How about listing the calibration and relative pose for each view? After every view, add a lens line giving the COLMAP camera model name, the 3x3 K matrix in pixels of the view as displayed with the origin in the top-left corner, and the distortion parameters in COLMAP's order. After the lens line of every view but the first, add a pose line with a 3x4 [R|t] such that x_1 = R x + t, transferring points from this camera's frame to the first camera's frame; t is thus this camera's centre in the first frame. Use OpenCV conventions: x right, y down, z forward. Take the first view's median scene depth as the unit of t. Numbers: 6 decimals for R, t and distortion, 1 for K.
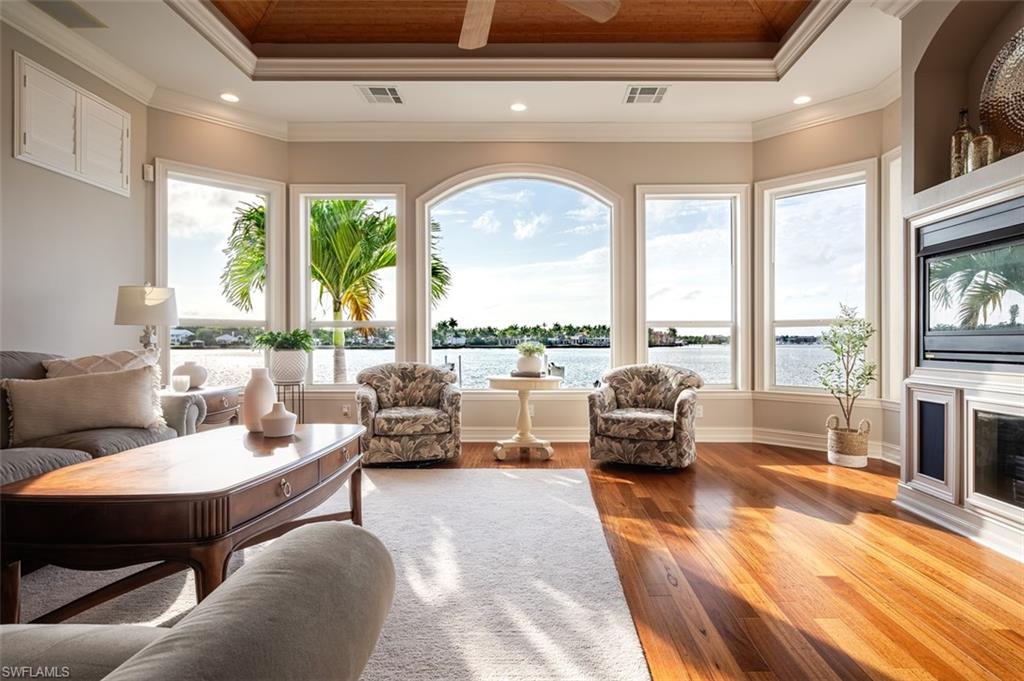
lens RADIAL K [[555.5, 0, 548.2], [0, 555.5, 342.0], [0, 0, 1]] dist [0.001719, -0.000755]
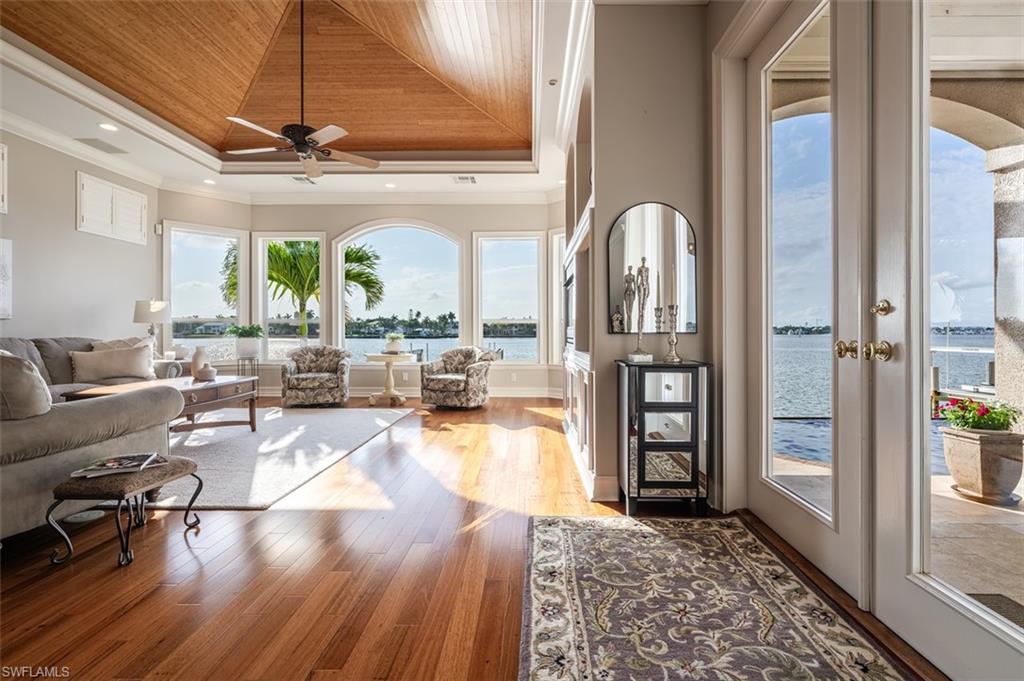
lens RADIAL K [[479.2, 0, 531.4], [0, 479.2, 331.5], [0, 0, 1]] dist [0.000333, 0.000119]
pose [[0.999936, 0.000837, -0.011287, 0.406641], [-0.000856, 0.999998, -0.001741, -0.001209], [0.011286, 0.001750, 0.999935, -0.411437]]
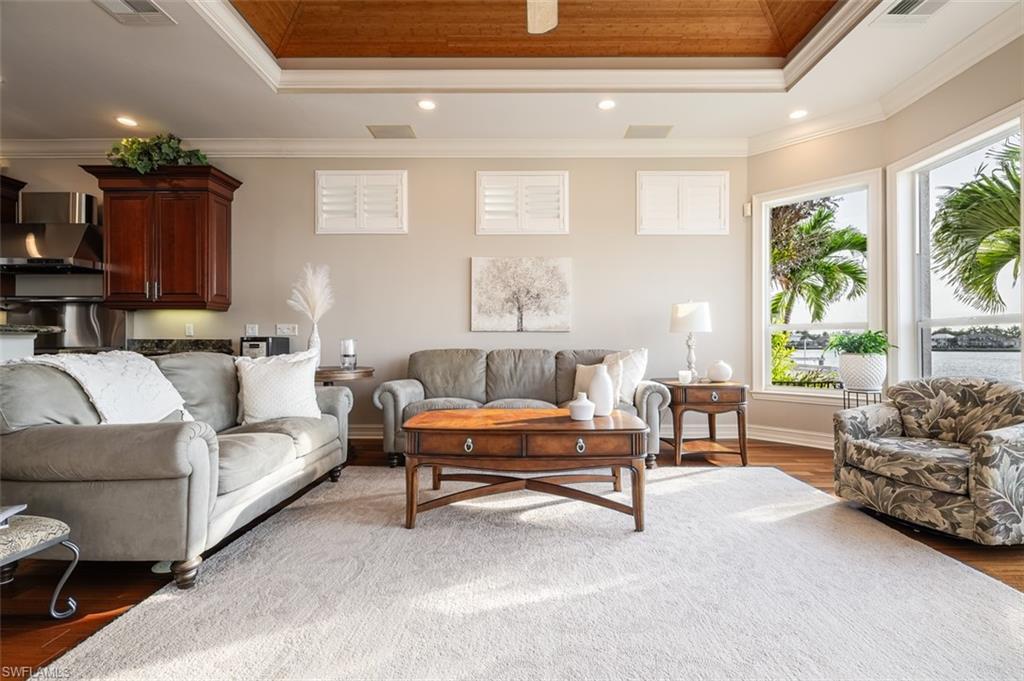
lens RADIAL K [[449.0, 0, 512.0], [0, 449.0, 340.5], [0, 0, 1]] dist [-0.001362, 0.000012]
pose [[-0.019454, -0.006150, -0.999792, 0.309199], [-0.004833, 0.999970, -0.006057, 0.000052], [0.999799, 0.004714, -0.019483, 0.505301]]
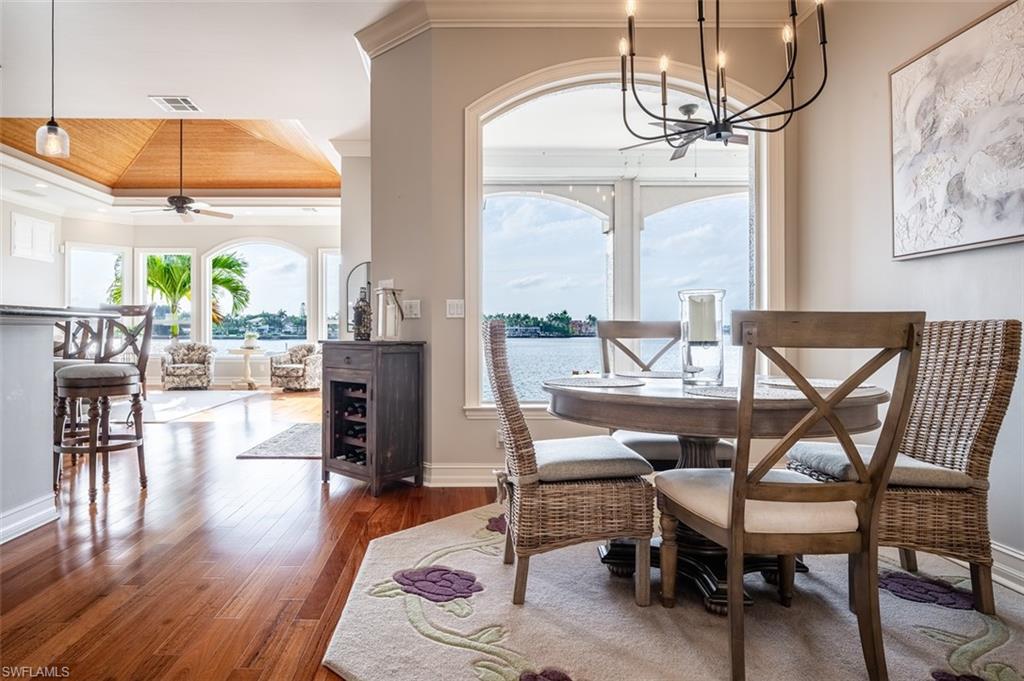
lens RADIAL K [[607.1, 0, 465.5], [0, 607.1, 325.4], [0, 0, 1]] dist [0.000504, 0.000117]
pose [[0.999997, 0.001877, 0.001358, 0.789740], [-0.001862, 0.999943, -0.010505, -0.001238], [-0.001378, 0.010503, 0.999944, -1.277001]]
